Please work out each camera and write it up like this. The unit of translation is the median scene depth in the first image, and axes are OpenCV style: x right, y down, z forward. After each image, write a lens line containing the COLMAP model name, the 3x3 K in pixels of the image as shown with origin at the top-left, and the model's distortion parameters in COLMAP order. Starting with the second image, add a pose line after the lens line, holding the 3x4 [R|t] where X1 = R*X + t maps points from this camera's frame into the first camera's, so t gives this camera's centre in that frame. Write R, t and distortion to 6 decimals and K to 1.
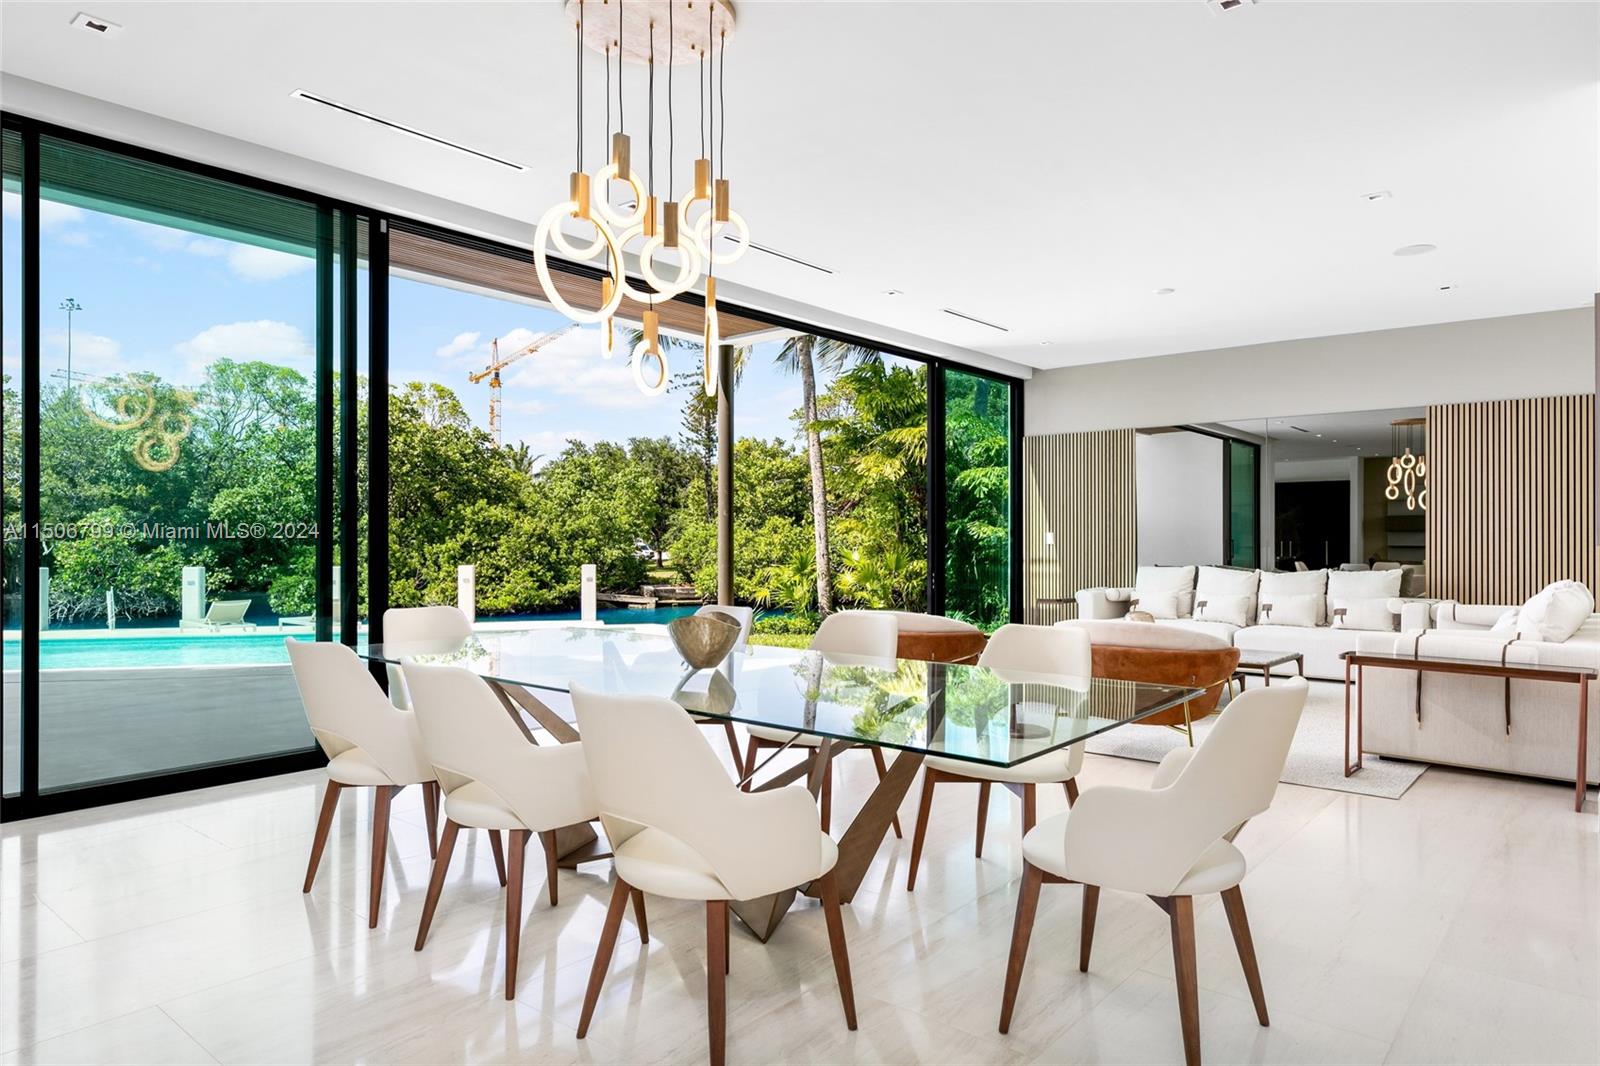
lens RADIAL K [[957.0, 0, 800.0], [0, 957.0, 533.0], [0, 0, 1]] dist [-0.001285, -0.000377]
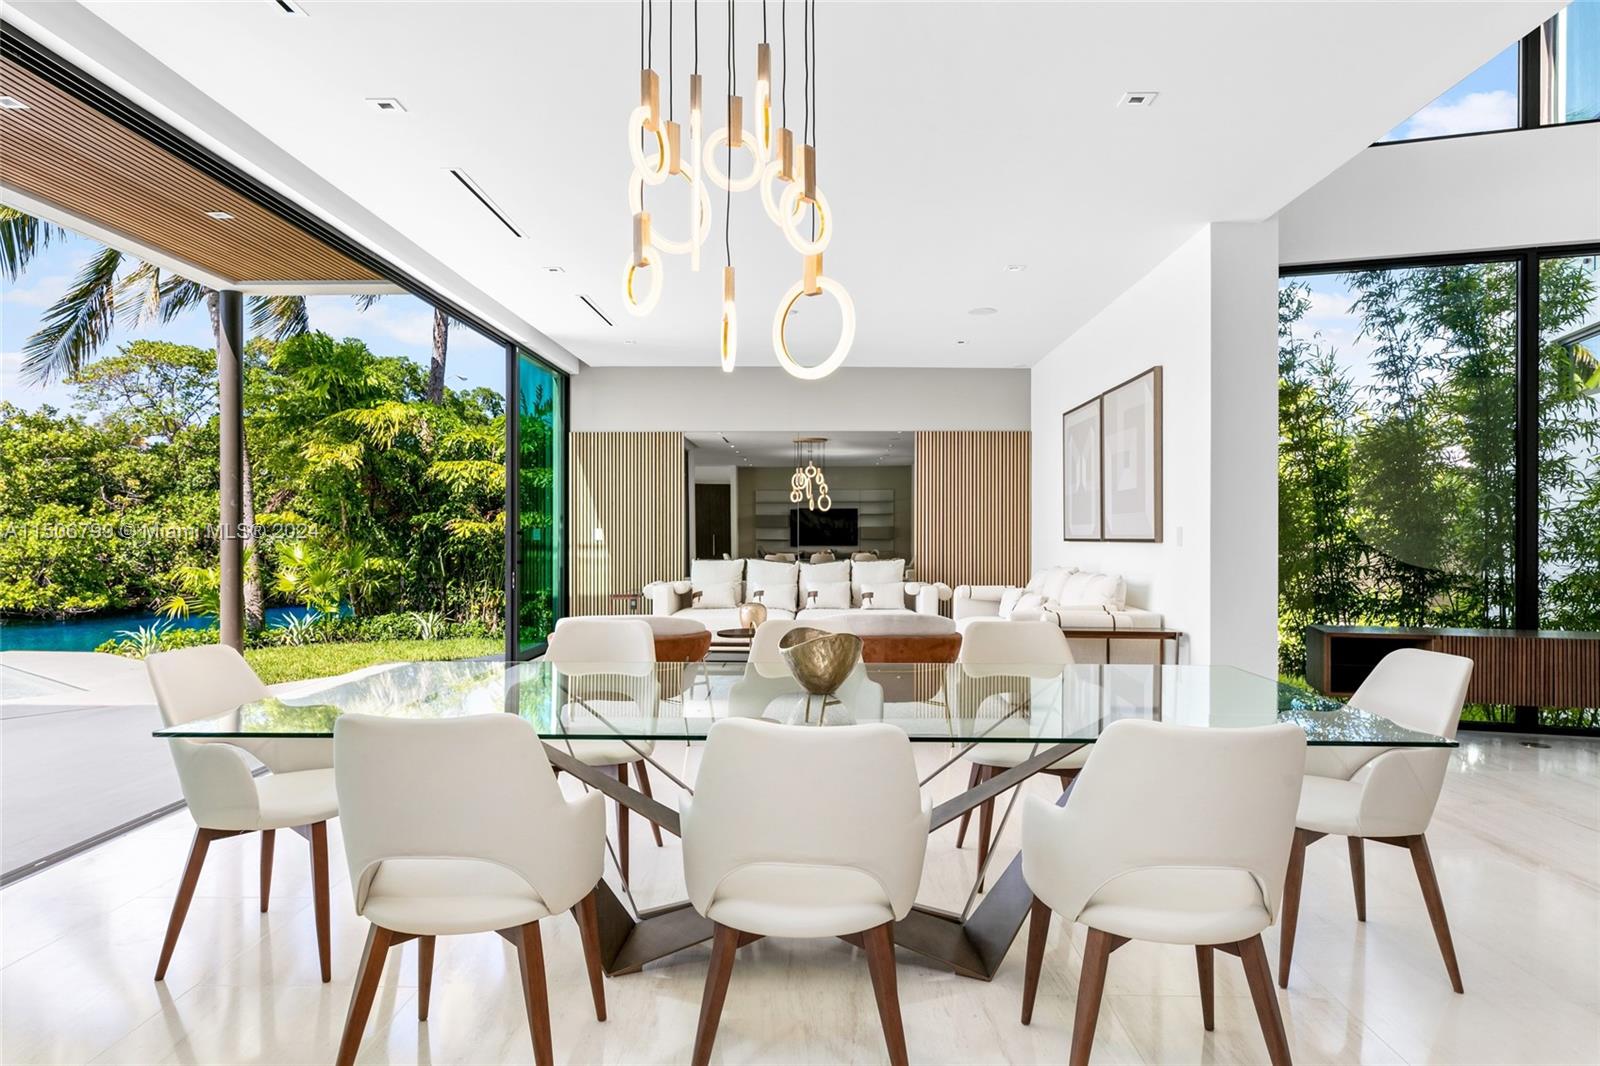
lens RADIAL K [[937.2, 0, 800.0], [0, 937.2, 533.0], [0, 0, 1]] dist [0.004912, 0.002824]
pose [[0.797163, 0.001875, 0.603761, -0.155756], [-0.005654, 0.999975, 0.004360, -0.001066], [-0.603737, -0.006890, 0.797154, 0.071427]]
